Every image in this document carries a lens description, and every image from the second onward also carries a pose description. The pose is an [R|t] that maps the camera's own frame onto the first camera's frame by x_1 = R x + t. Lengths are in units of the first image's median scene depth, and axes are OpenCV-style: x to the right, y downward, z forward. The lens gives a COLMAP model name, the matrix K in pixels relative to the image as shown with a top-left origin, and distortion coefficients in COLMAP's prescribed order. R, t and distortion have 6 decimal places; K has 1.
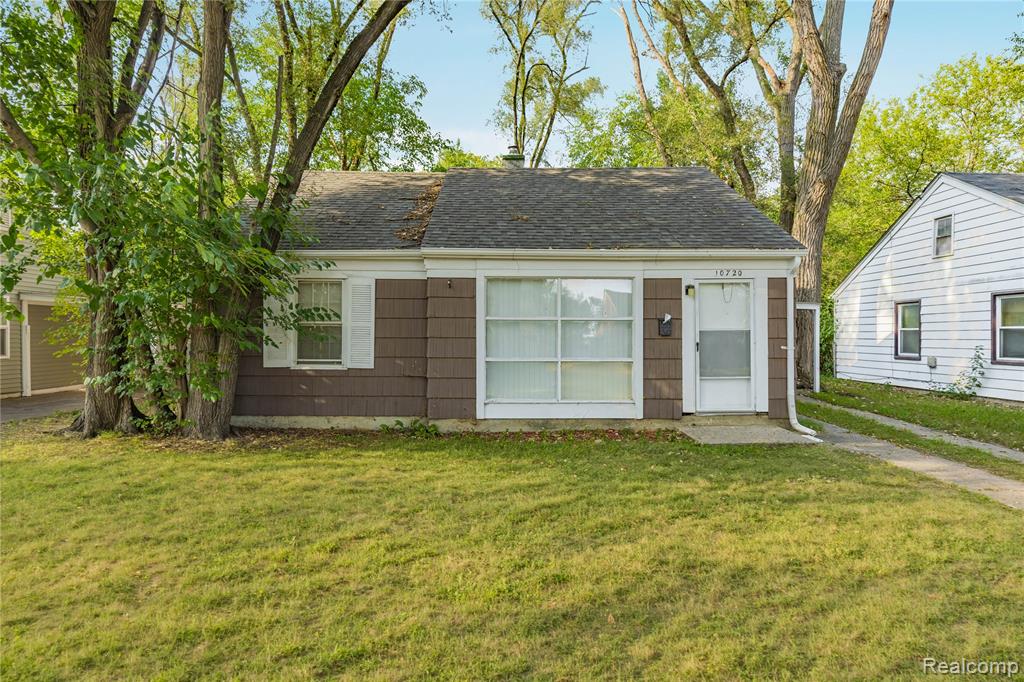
lens RADIAL K [[554.3, 0, 512.0], [0, 554.3, 341.0], [0, 0, 1]] dist [0.000936, 0.000060]
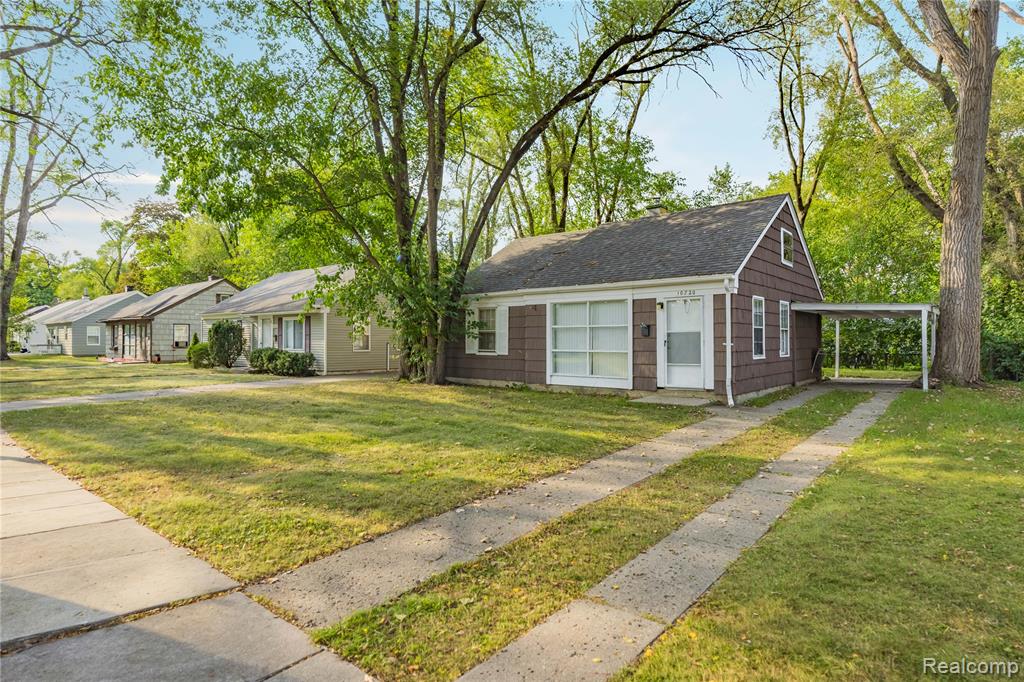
lens RADIAL K [[554.3, 0, 512.0], [0, 554.3, 341.0], [0, 0, 1]] dist [0.000936, 0.000060]
pose [[0.756616, -0.002414, -0.653855, 0.997664], [-0.002869, 0.999971, -0.007012, 0.015845], [0.653853, 0.007181, 0.756588, -0.403074]]
